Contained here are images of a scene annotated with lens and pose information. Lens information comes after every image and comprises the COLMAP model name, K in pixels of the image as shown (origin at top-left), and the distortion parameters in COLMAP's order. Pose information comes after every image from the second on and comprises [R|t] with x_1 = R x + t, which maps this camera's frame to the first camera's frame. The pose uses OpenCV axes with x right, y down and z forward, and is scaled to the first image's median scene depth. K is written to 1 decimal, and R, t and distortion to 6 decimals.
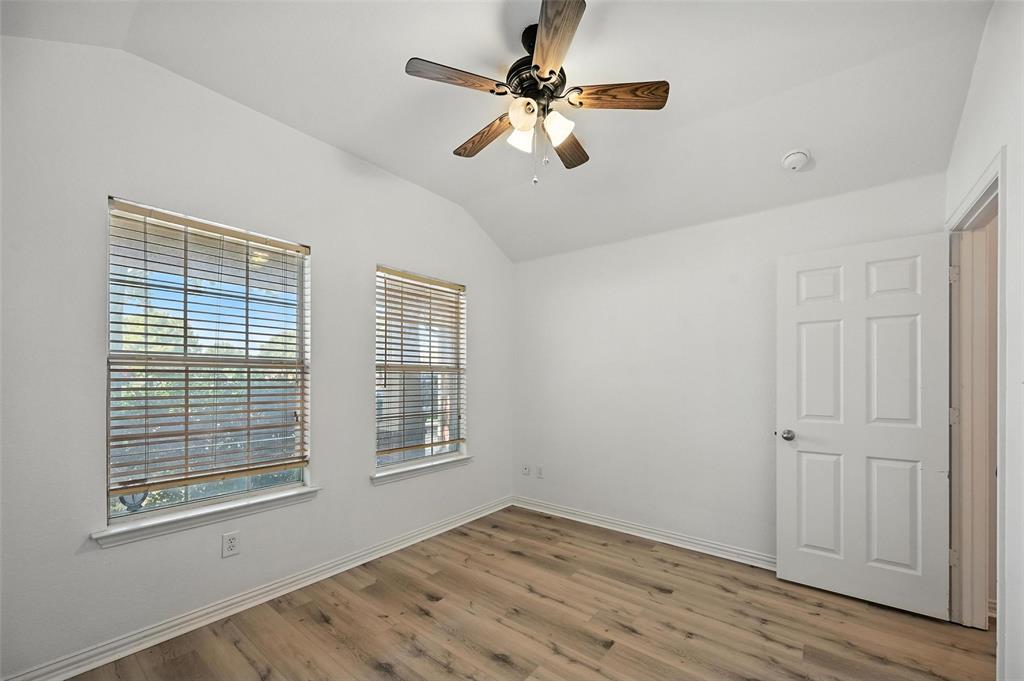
lens RADIAL K [[413.4, 0, 516.4], [0, 413.4, 378.3], [0, 0, 1]] dist [0.001522, 0.001203]
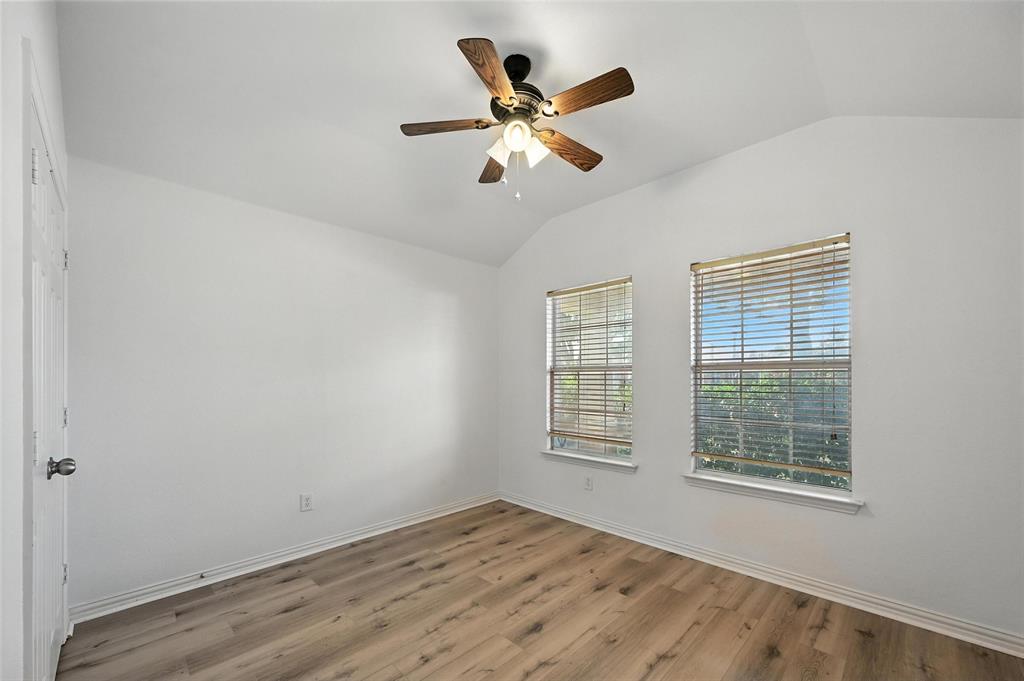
lens RADIAL K [[413.4, 0, 525.7], [0, 413.4, 377.5], [0, 0, 1]] dist [0.001522, 0.001203]
pose [[-0.119938, -0.008658, -0.992744, 0.826974], [-0.000886, 0.999963, -0.008614, 0.008295], [0.992781, -0.000154, -0.119942, 0.846758]]
